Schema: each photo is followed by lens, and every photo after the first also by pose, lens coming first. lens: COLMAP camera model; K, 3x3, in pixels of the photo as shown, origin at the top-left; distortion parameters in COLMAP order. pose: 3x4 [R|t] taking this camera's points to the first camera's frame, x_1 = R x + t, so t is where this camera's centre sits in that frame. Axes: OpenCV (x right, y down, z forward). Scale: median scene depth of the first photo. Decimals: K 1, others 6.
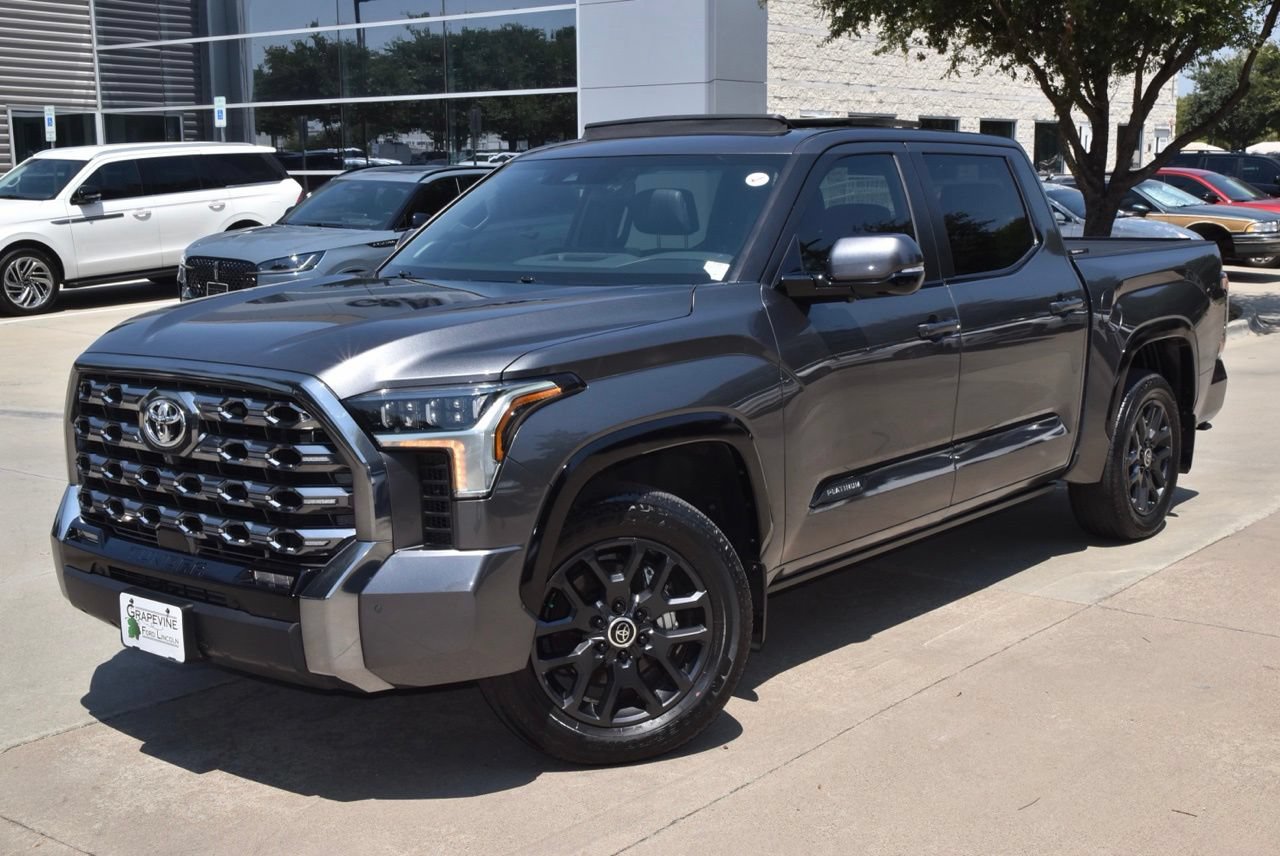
lens RADIAL K [[1508.7, 0, 640.0], [0, 1508.7, 428.0], [0, 0, 1]] dist [0.090299, 0.005503]
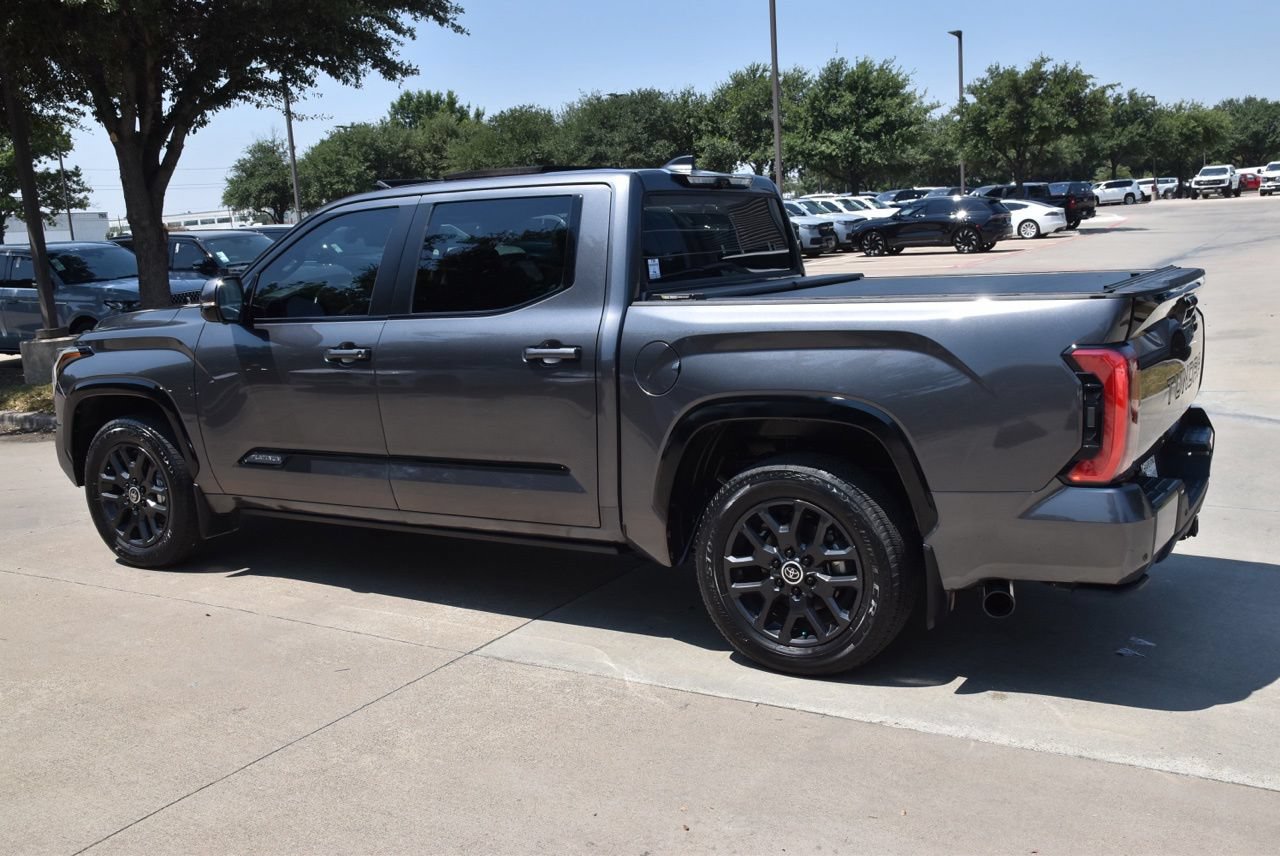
lens RADIAL K [[1197.3, 0, 640.0], [0, 1197.3, 428.0], [0, 0, 1]] dist [-0.069226, 0.190249]
pose [[0.119967, 0.157306, -0.980236, 0.388243], [-0.103095, 0.984003, 0.145293, -0.055392], [0.987410, 0.083627, 0.134266, 0.374100]]
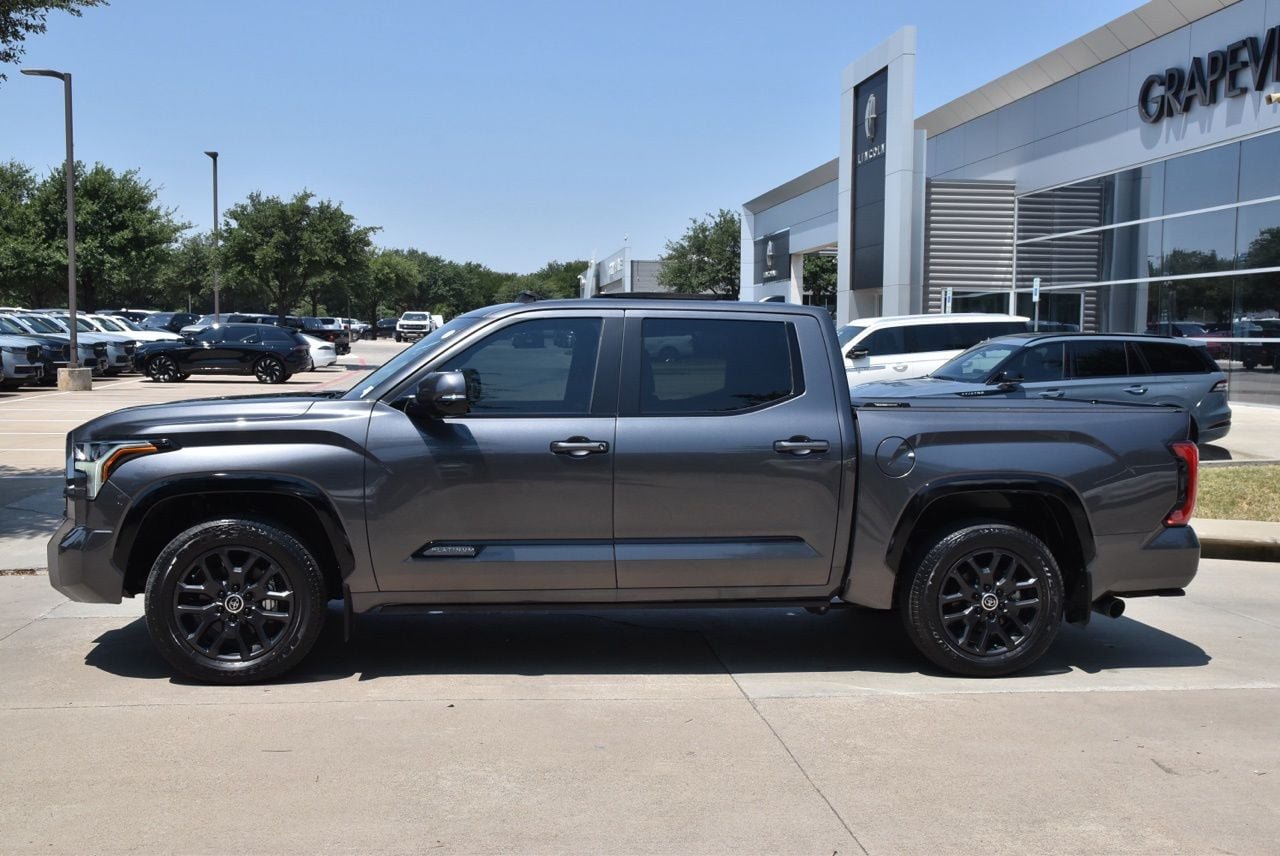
lens RADIAL K [[1282.2, 0, 640.0], [0, 1282.2, 428.0], [0, 0, 1]] dist [0.003909, 0.019705]
pose [[0.693522, 0.055946, -0.718260, 0.347016], [-0.126220, 0.990995, -0.044684, -0.012022], [0.709292, 0.121648, 0.694339, 0.092069]]
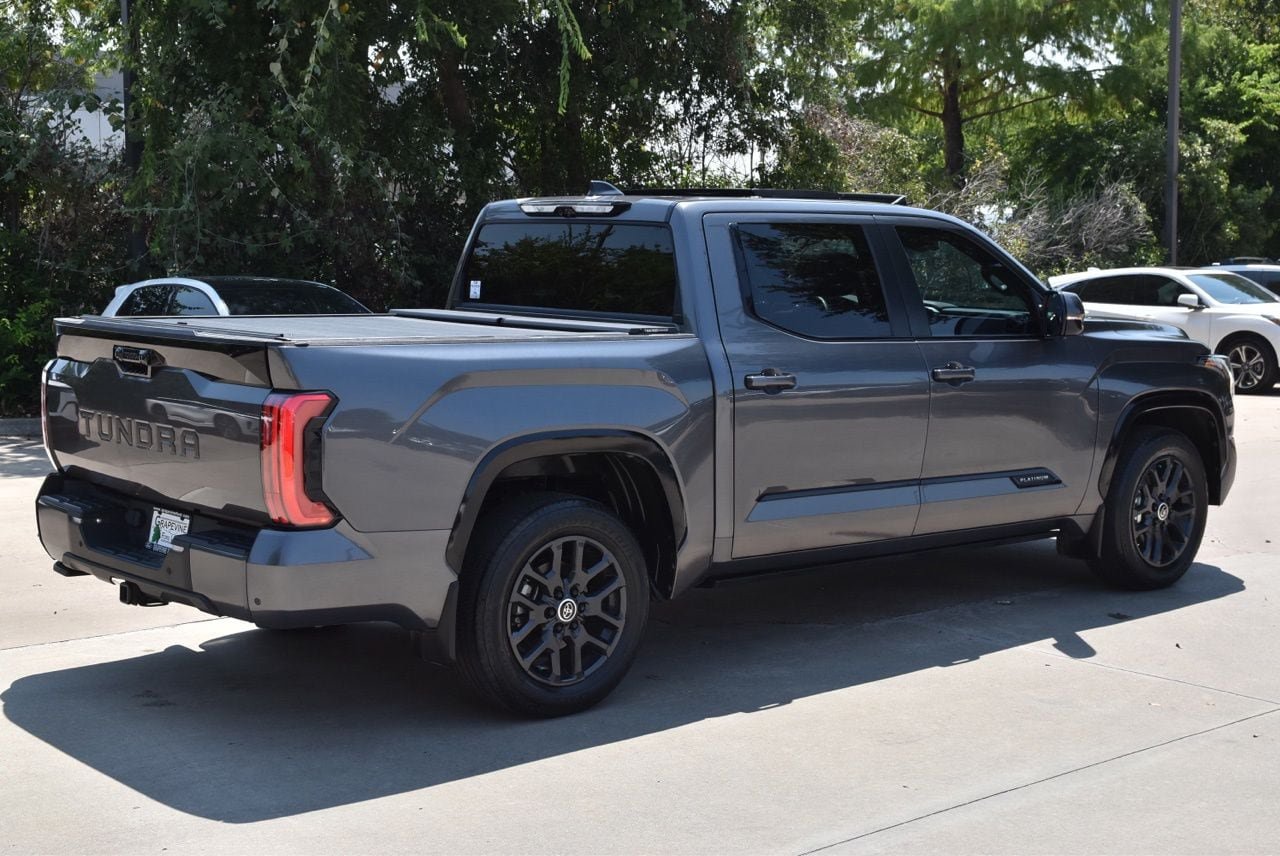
lens RADIAL K [[1830.1, 0, 640.0], [0, 1830.1, 428.0], [0, 0, 1]] dist [0.071008, 0.042713]
pose [[-0.975696, -0.032115, 0.216761, -0.046282], [0.022886, 0.968858, 0.246558, -0.135057], [-0.217929, 0.245527, -0.944576, 0.871473]]
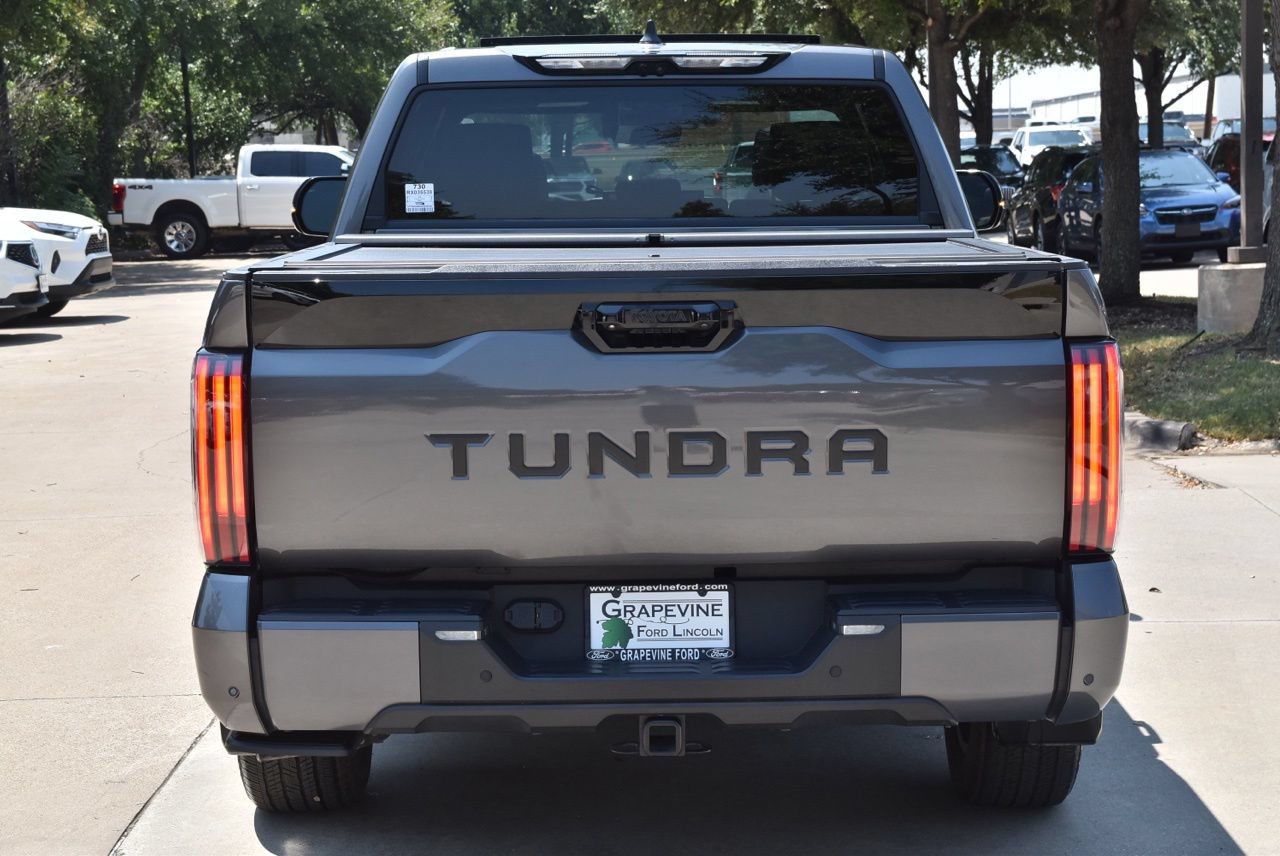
lens RADIAL K [[2533.5, 0, 640.0], [0, 2533.5, 428.0], [0, 0, 1]] dist [0.276155, -0.042702]
pose [[-0.799848, 0.080053, -0.594840, 0.322216], [-0.074165, 0.970288, 0.230306, -0.113100], [0.595603, 0.228326, -0.770145, 0.759169]]
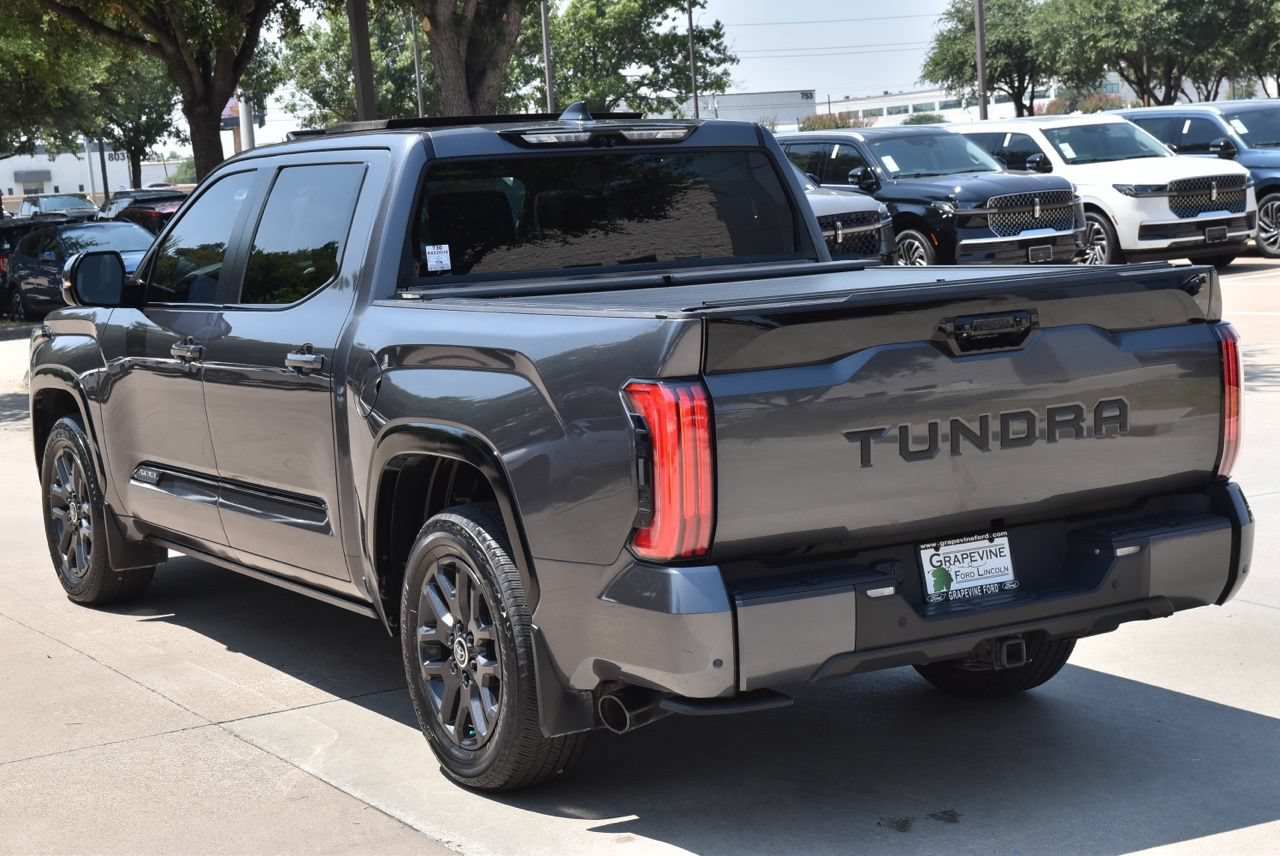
lens RADIAL K [[2227.1, 0, 640.0], [0, 2227.1, 428.0], [0, 0, 1]] dist [0.172185, 0.153402]
pose [[-0.383385, 0.126081, -0.914942, 0.473209], [-0.085933, 0.981472, 0.171257, -0.095099], [0.919582, 0.144281, -0.365447, 0.603764]]
